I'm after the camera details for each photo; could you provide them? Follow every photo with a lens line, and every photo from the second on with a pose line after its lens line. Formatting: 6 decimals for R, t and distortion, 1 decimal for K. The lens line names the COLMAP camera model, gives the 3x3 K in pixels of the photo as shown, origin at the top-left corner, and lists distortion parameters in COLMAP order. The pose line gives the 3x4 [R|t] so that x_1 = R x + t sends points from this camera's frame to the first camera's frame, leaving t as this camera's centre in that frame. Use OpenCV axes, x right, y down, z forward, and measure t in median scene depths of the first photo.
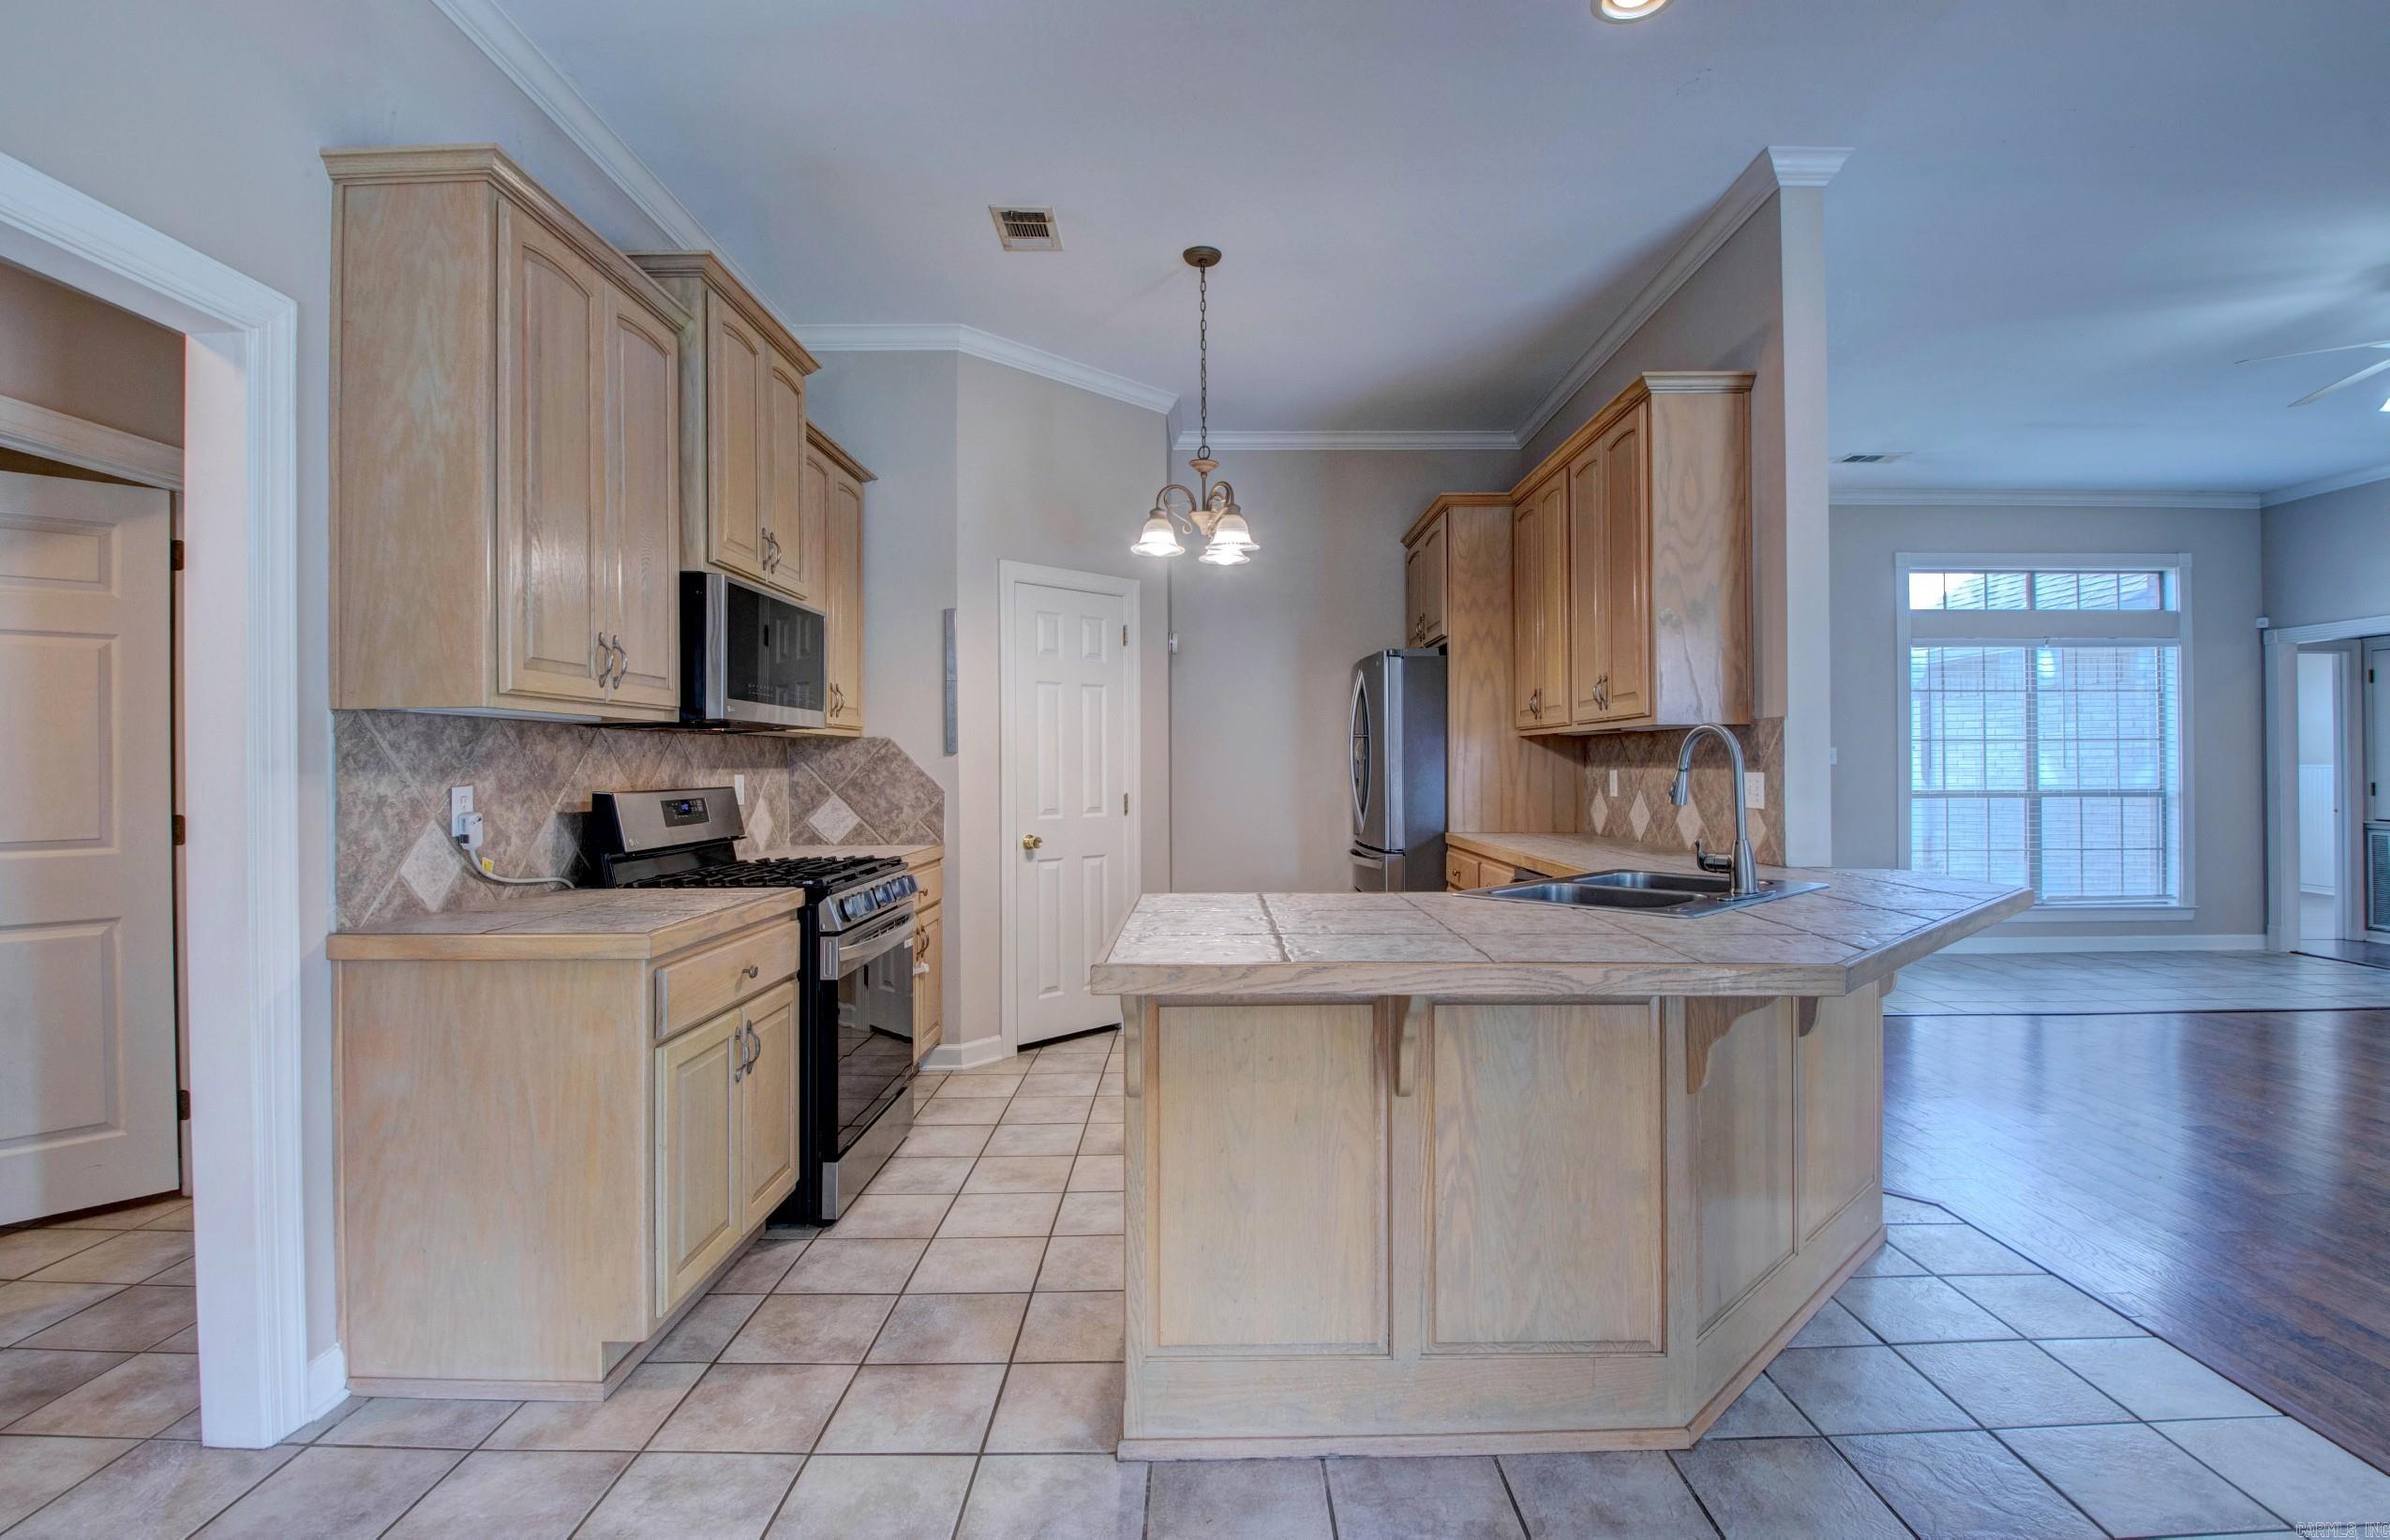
lens RADIAL K [[986.8, 0, 1195.0], [0, 986.8, 770.0], [0, 0, 1]] dist [-0.021352, -0.000026]
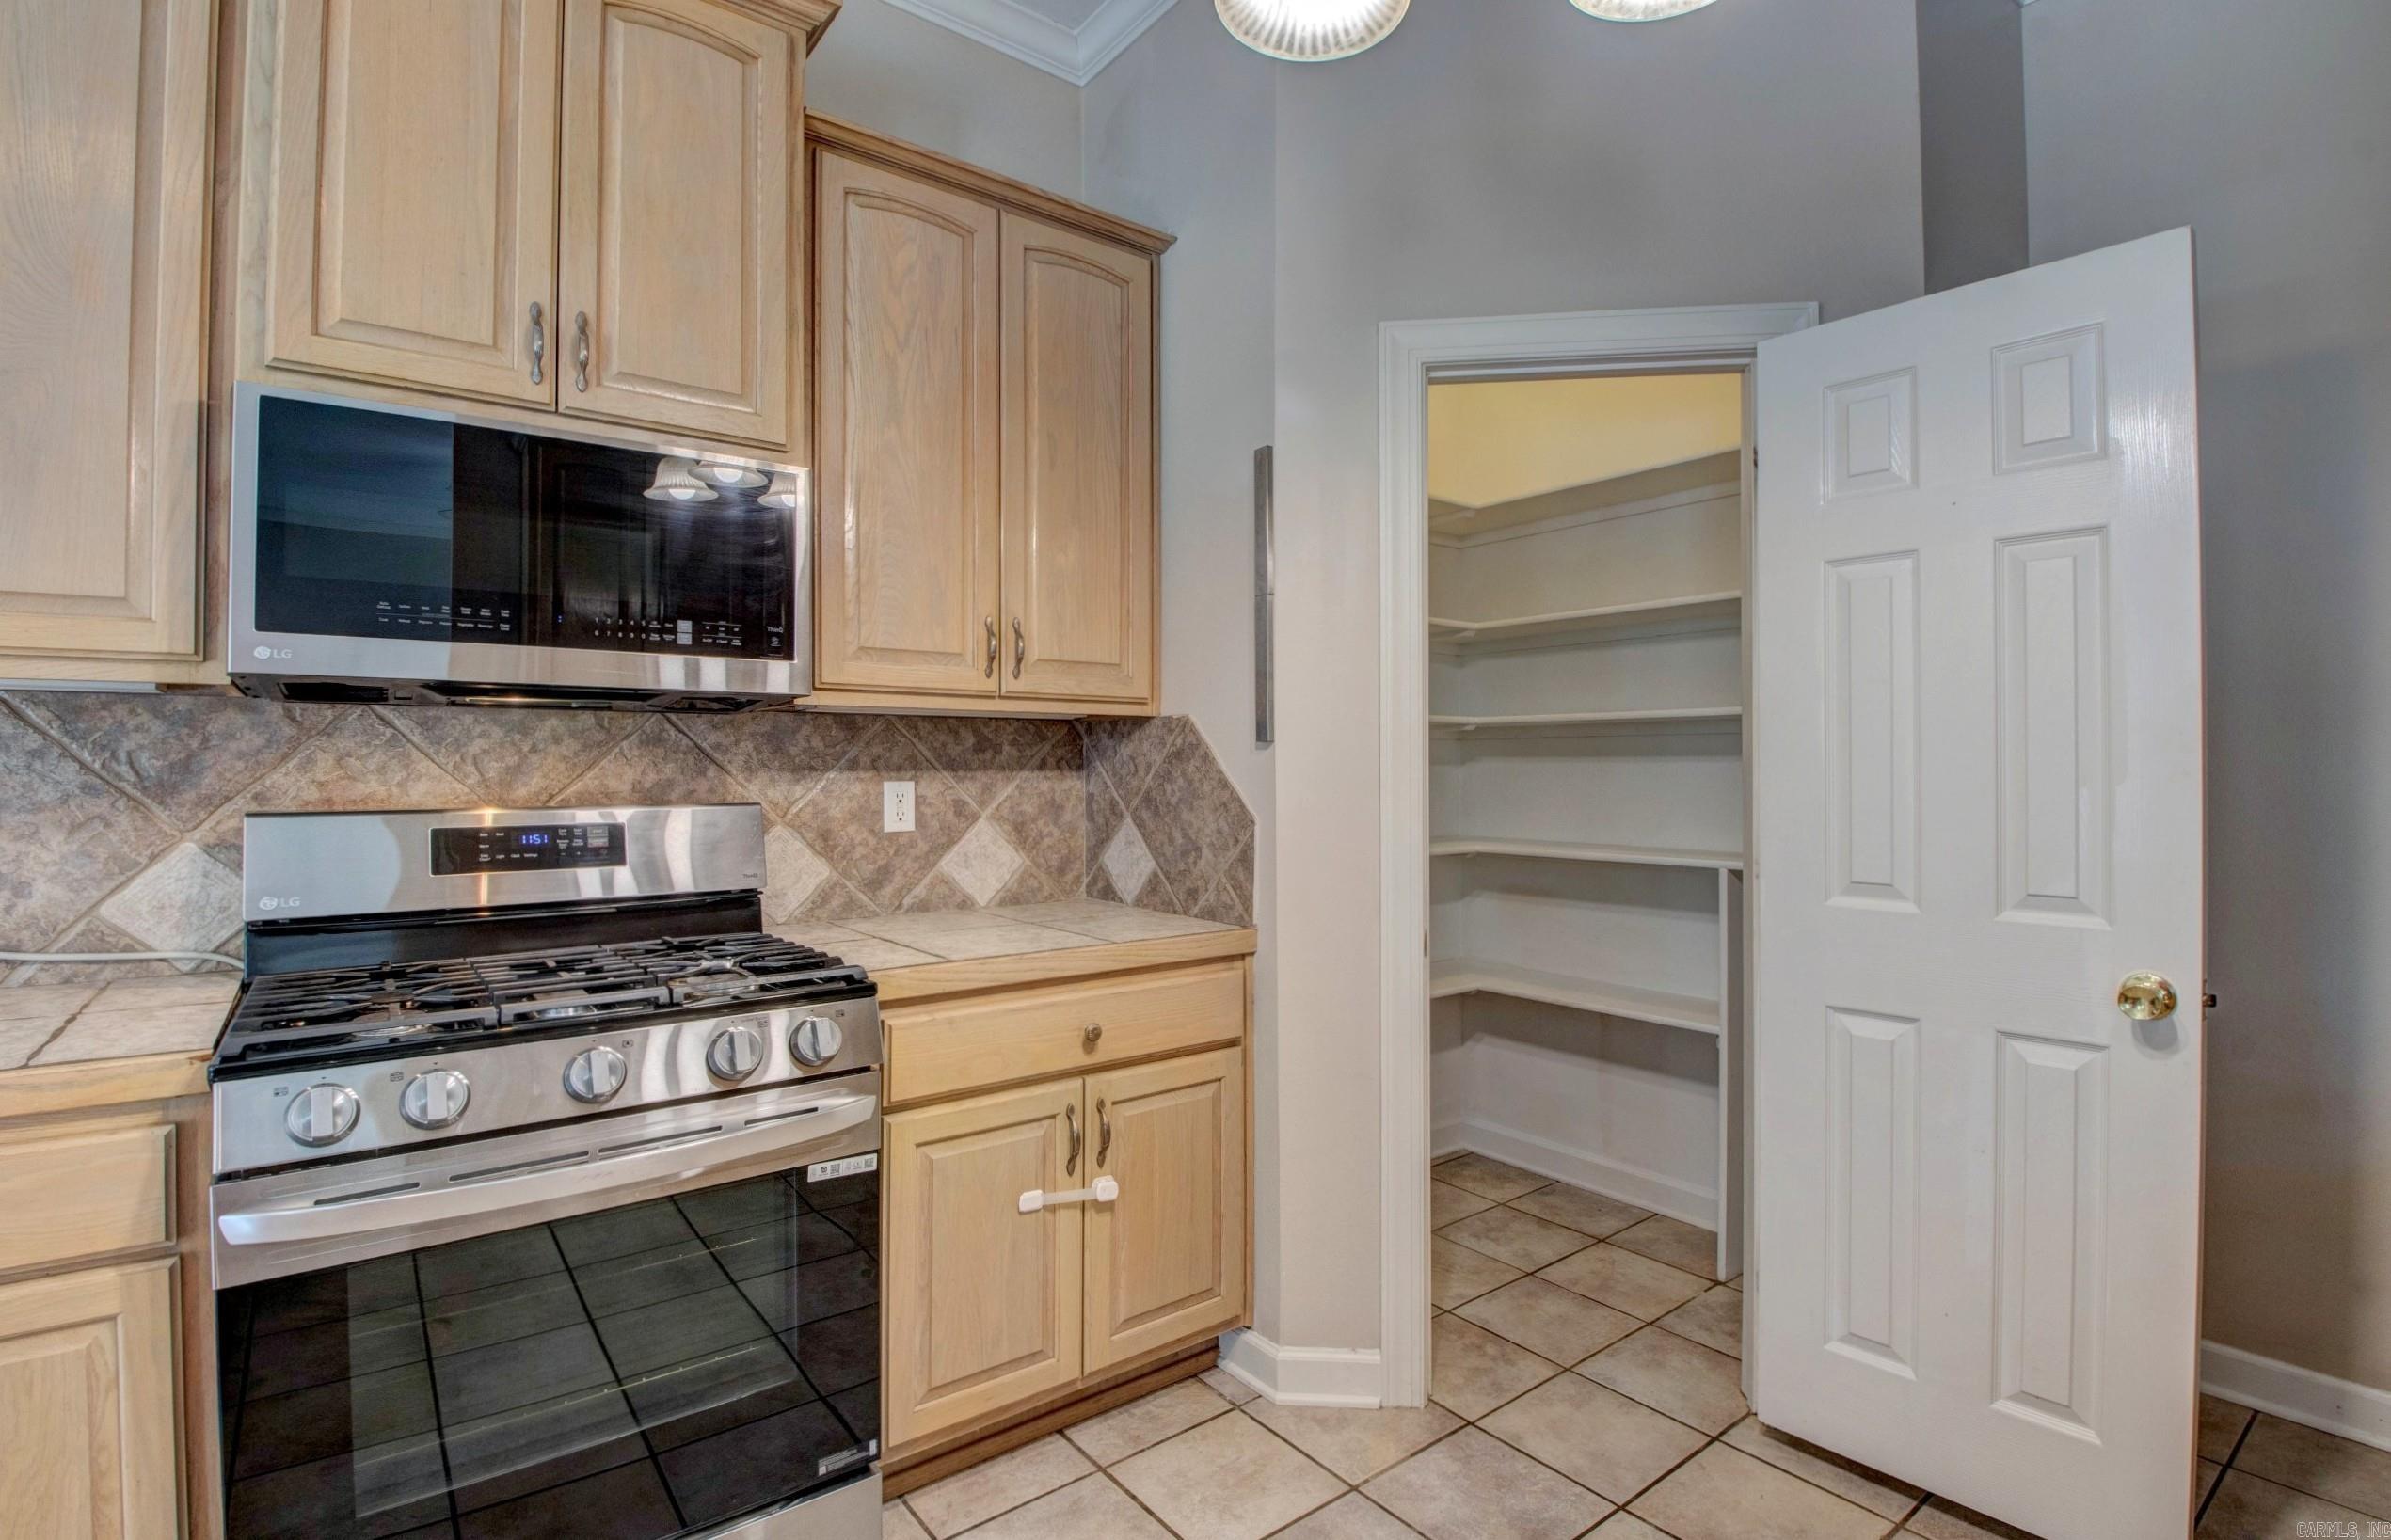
lens RADIAL K [[987.0, 0, 1195.5], [0, 987.0, 770.0], [0, 0, 1]] dist [-0.021352, -0.000026]
pose [[0.604645, 0.009120, -0.796443, 0.118364], [-0.007257, 0.999956, 0.005941, -0.006363], [0.796462, 0.002188, 0.604685, 0.680725]]
